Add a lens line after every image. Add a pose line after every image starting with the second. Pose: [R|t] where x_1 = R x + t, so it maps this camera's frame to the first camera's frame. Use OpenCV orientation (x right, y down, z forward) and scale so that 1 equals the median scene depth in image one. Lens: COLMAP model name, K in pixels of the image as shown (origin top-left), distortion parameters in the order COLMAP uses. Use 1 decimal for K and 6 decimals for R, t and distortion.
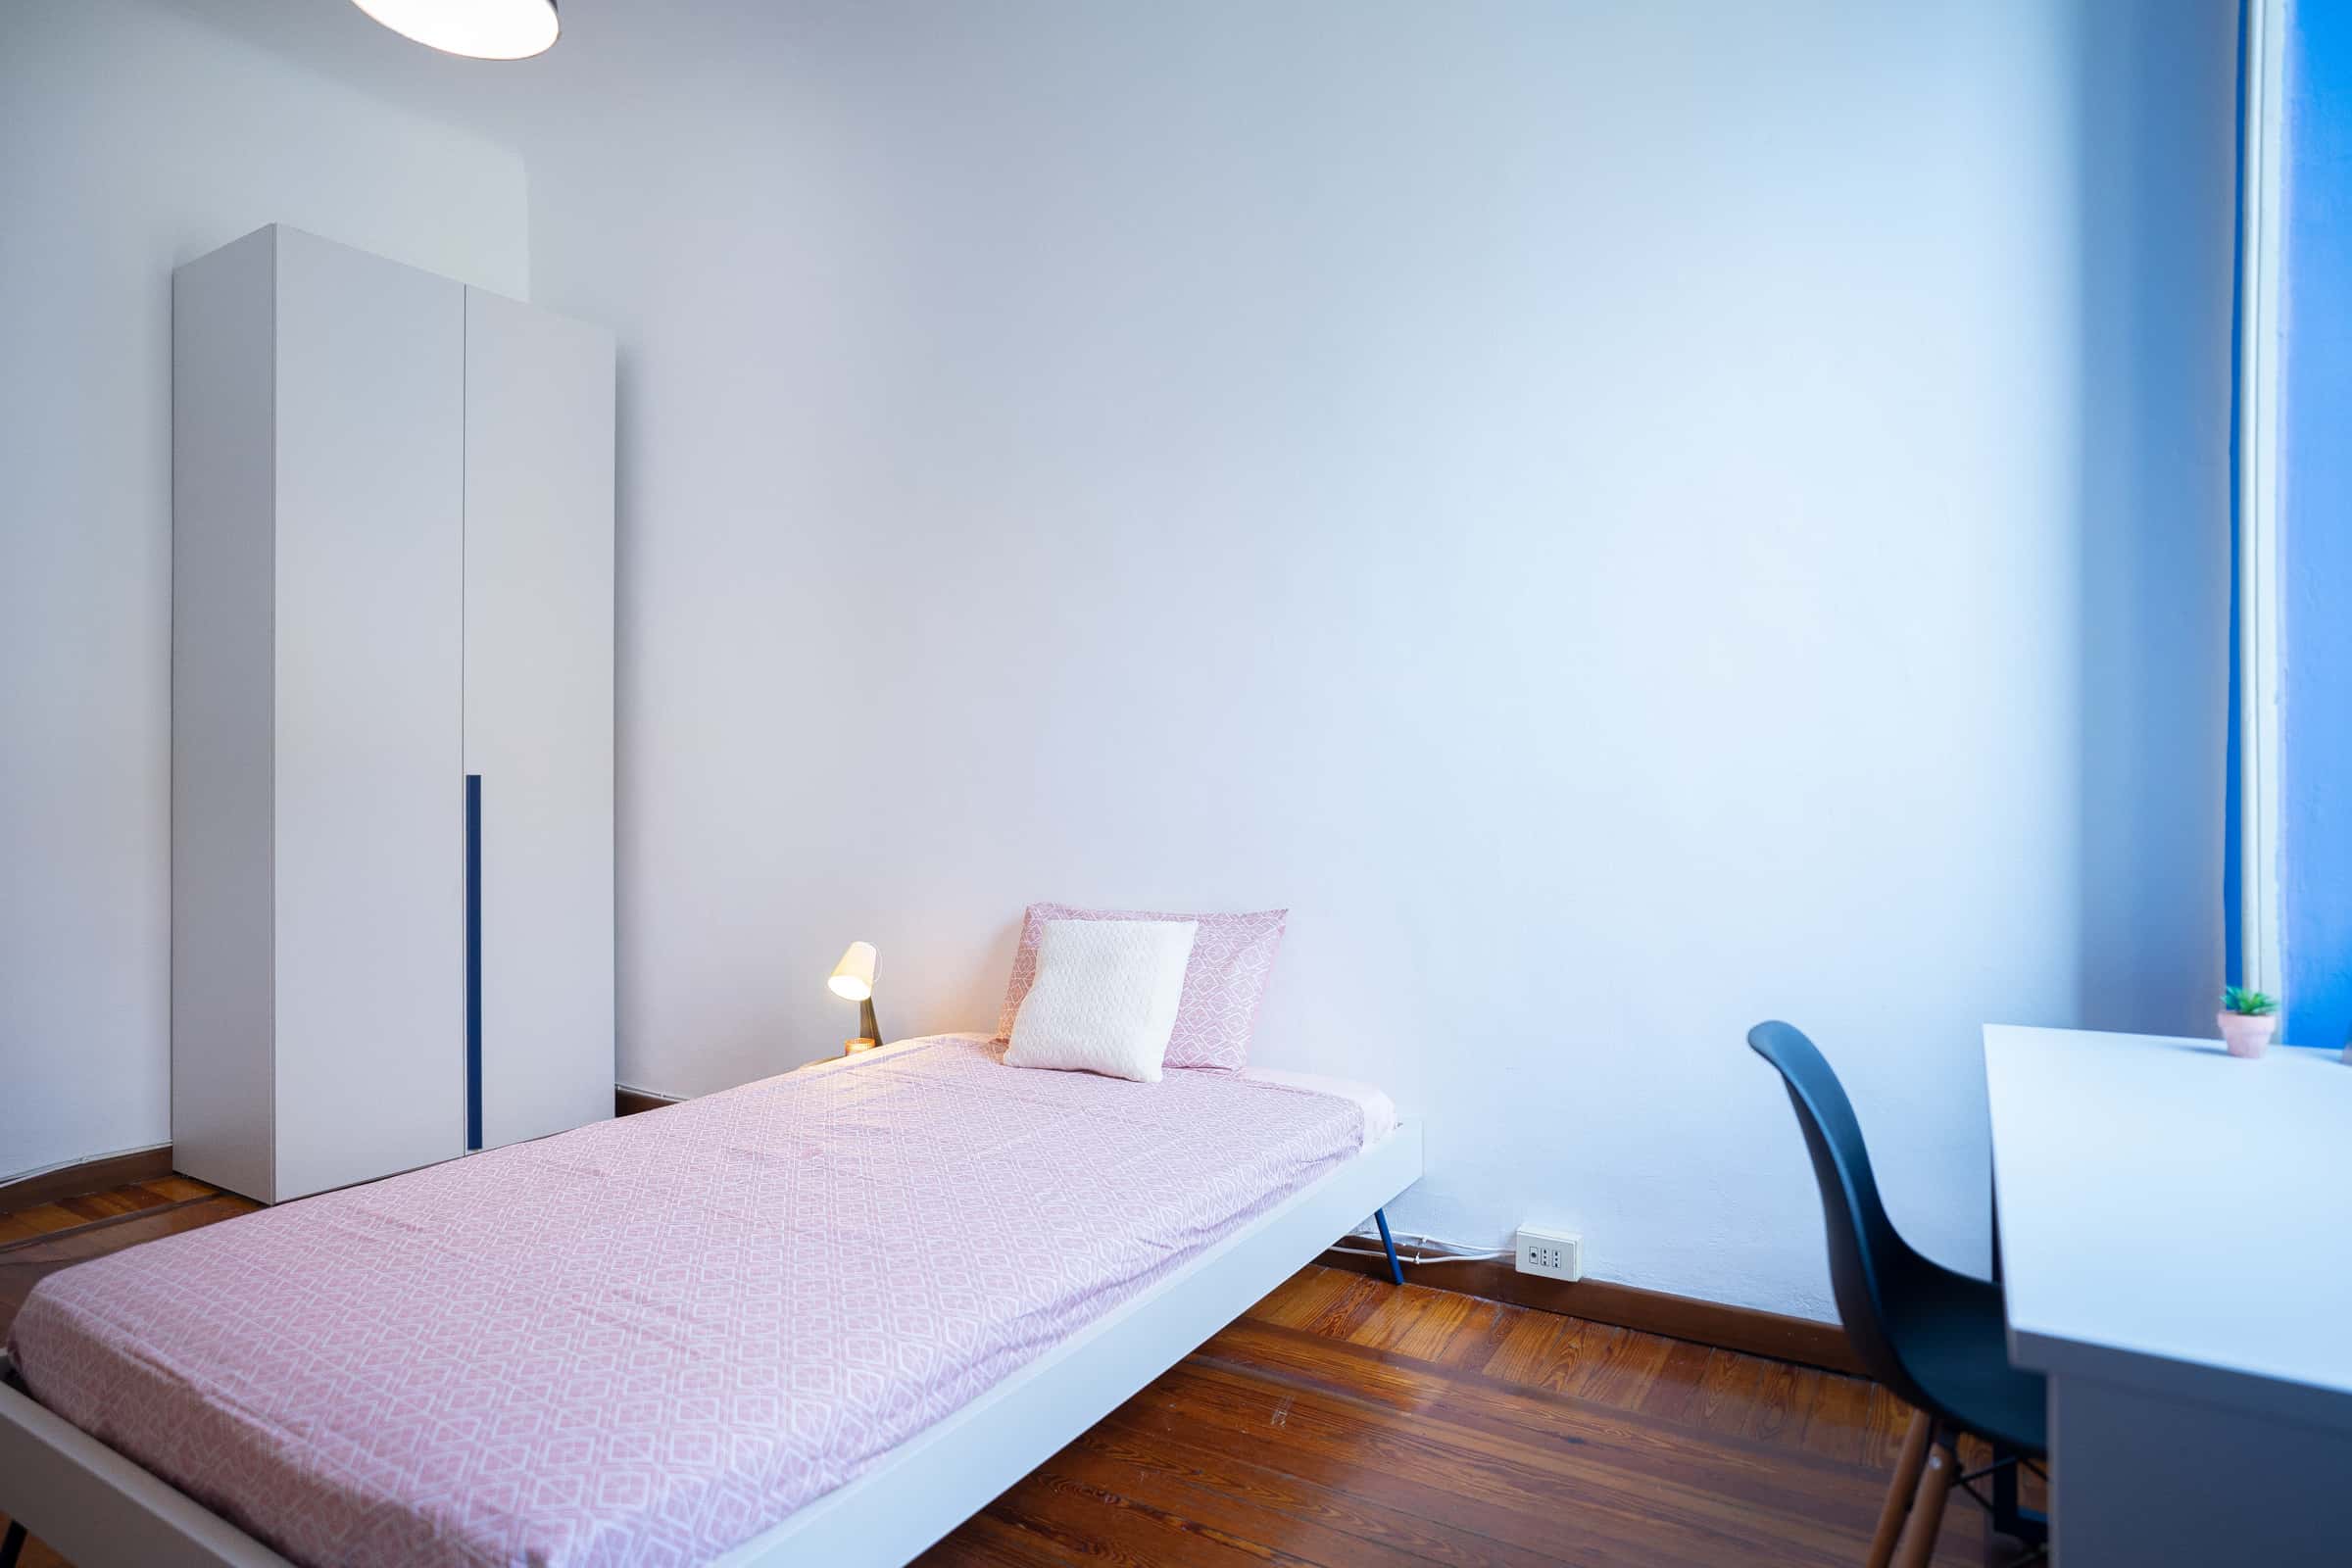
lens RADIAL K [[1283.1, 0, 1188.9], [0, 1283.1, 790.8], [0, 0, 1]] dist [-0.038777, 0.024873]
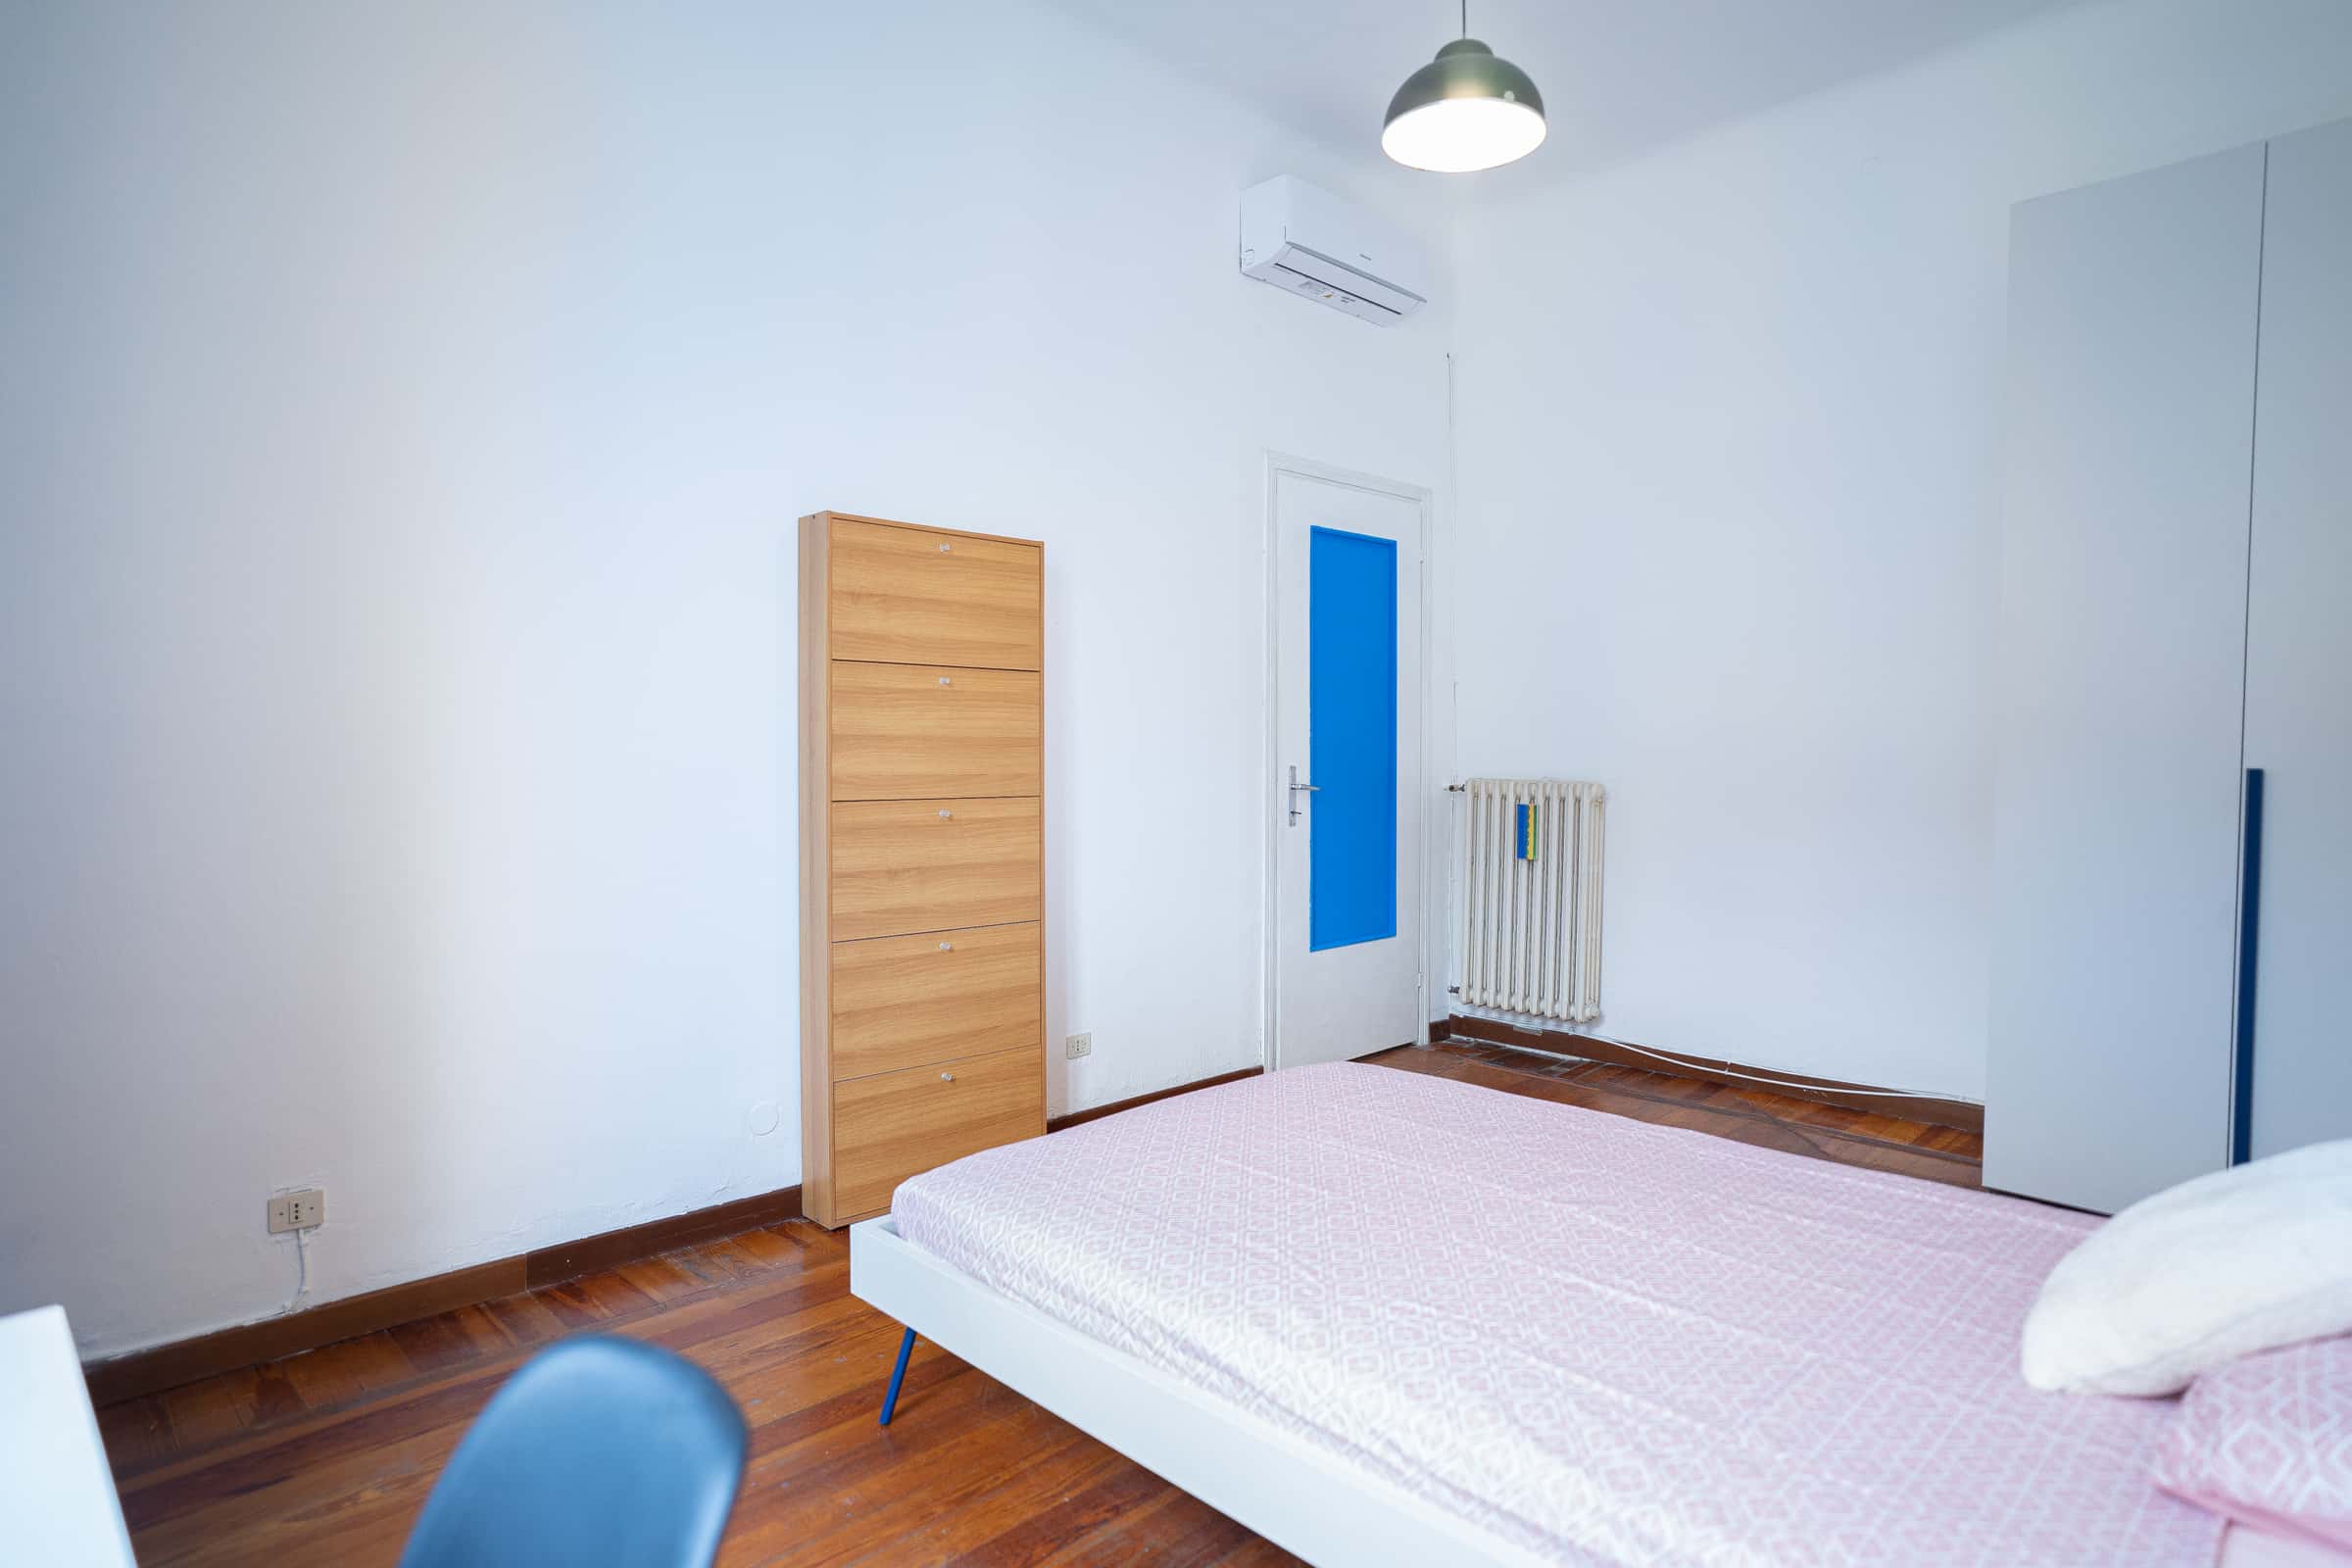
lens RADIAL K [[1283.1, 0, 1163.8], [0, 1283.1, 771.0], [0, 0, 1]] dist [-0.038777, 0.024873]
pose [[-0.250512, 0.028011, -0.967708, 0.830543], [-0.012008, 0.999415, 0.032037, -0.062094], [0.968039, 0.019646, -0.250029, 1.221846]]
